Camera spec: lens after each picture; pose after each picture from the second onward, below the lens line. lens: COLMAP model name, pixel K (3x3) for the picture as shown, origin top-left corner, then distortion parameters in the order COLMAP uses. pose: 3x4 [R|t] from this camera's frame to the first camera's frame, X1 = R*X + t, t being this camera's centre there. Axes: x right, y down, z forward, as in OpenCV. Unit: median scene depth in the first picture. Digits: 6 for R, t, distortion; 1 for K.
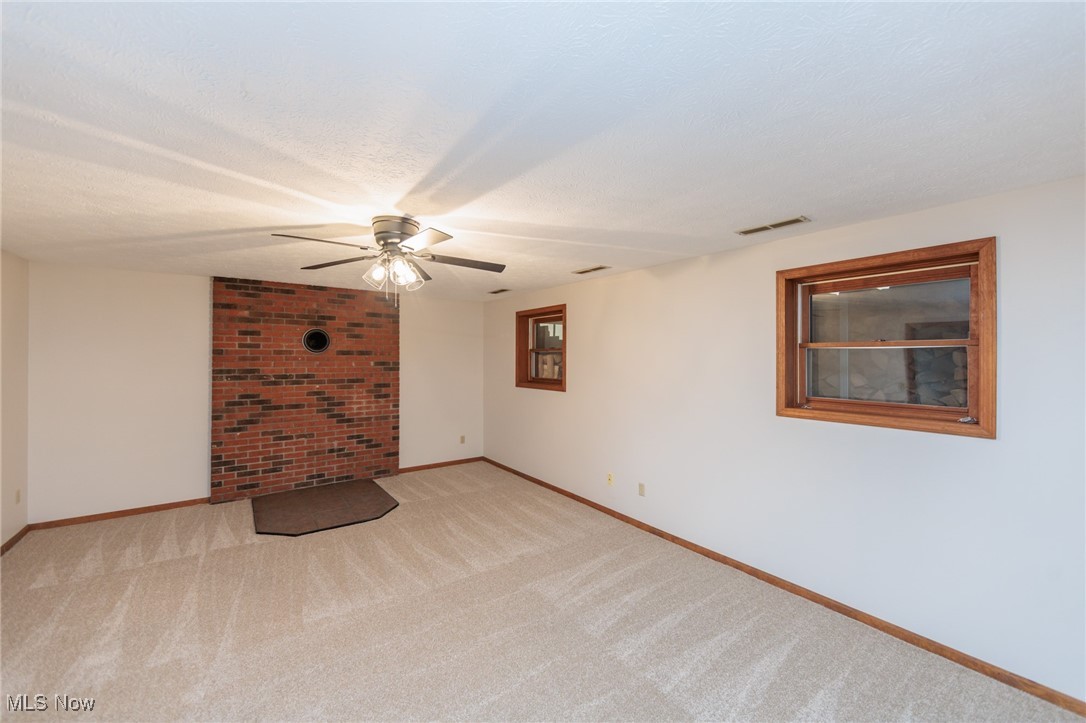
lens RADIAL K [[427.6, 0, 546.2], [0, 427.6, 357.6], [0, 0, 1]] dist [-0.002191, -0.000112]
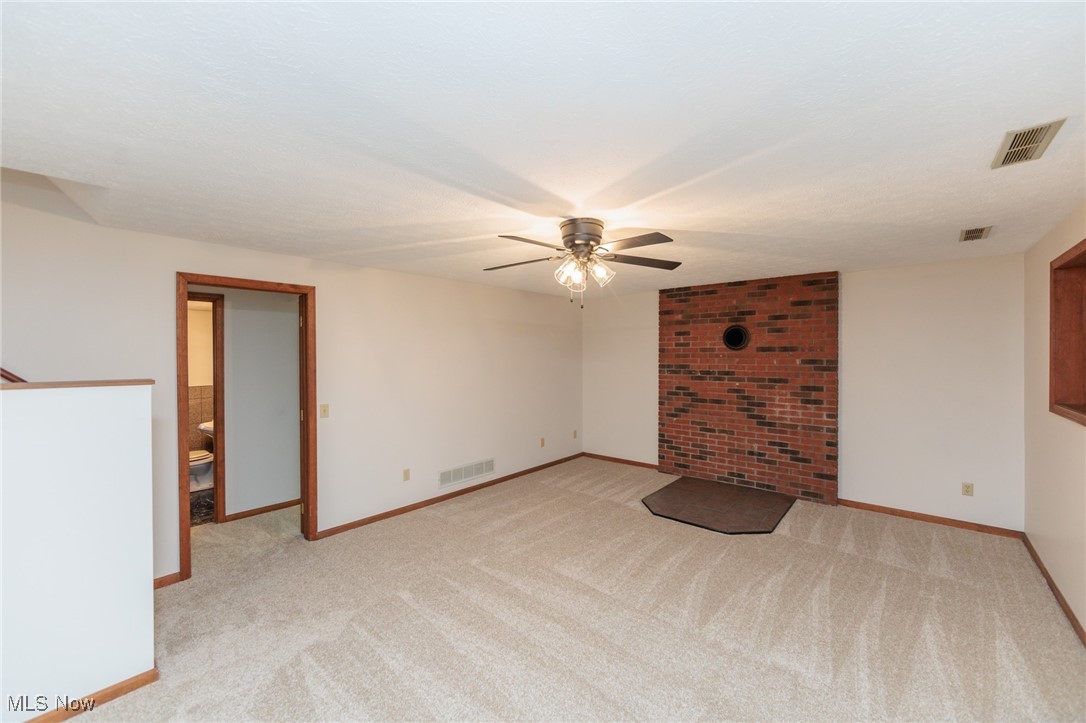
lens RADIAL K [[427.6, 0, 546.2], [0, 427.6, 357.6], [0, 0, 1]] dist [-0.002191, -0.000112]
pose [[0.216350, 0.004150, -0.976307, 0.337442], [0.004186, 0.999978, 0.005178, -0.000193], [0.976307, -0.005207, 0.216328, 0.367797]]
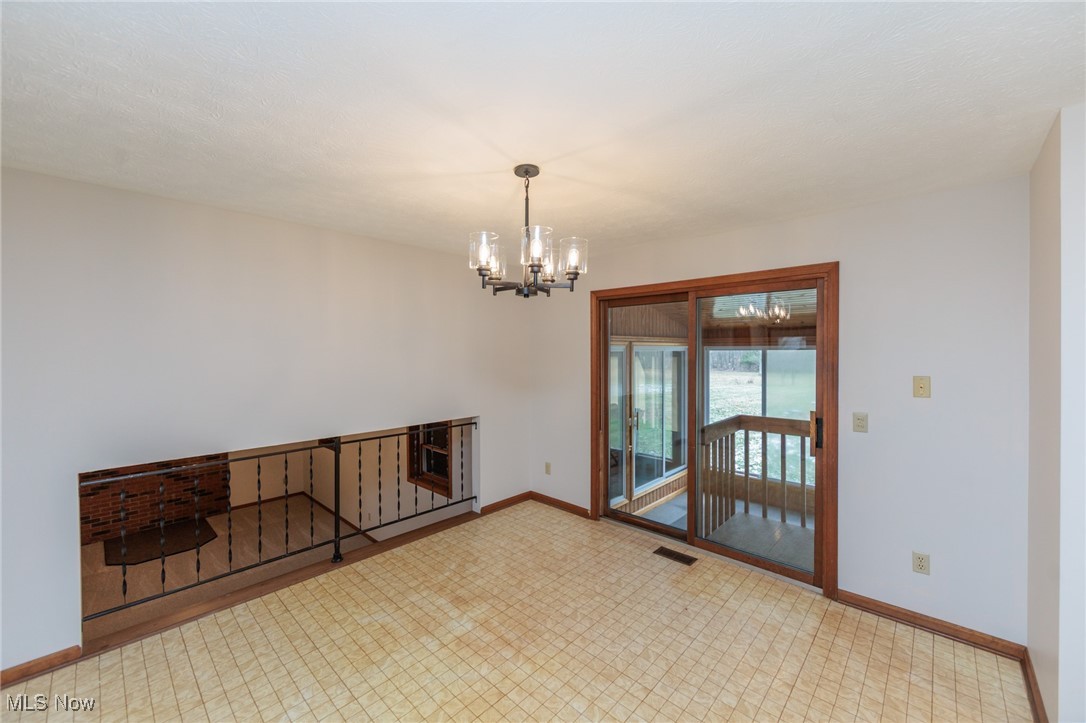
lens RADIAL K [[427.6, 0, 546.2], [0, 427.6, 357.6], [0, 0, 1]] dist [-0.002191, -0.000112]
pose [[0.982698, -0.011764, 0.184839, 0.490723], [0.009128, 0.999844, 0.015105, -0.281110], [-0.184987, -0.013156, 0.982653, -0.647111]]
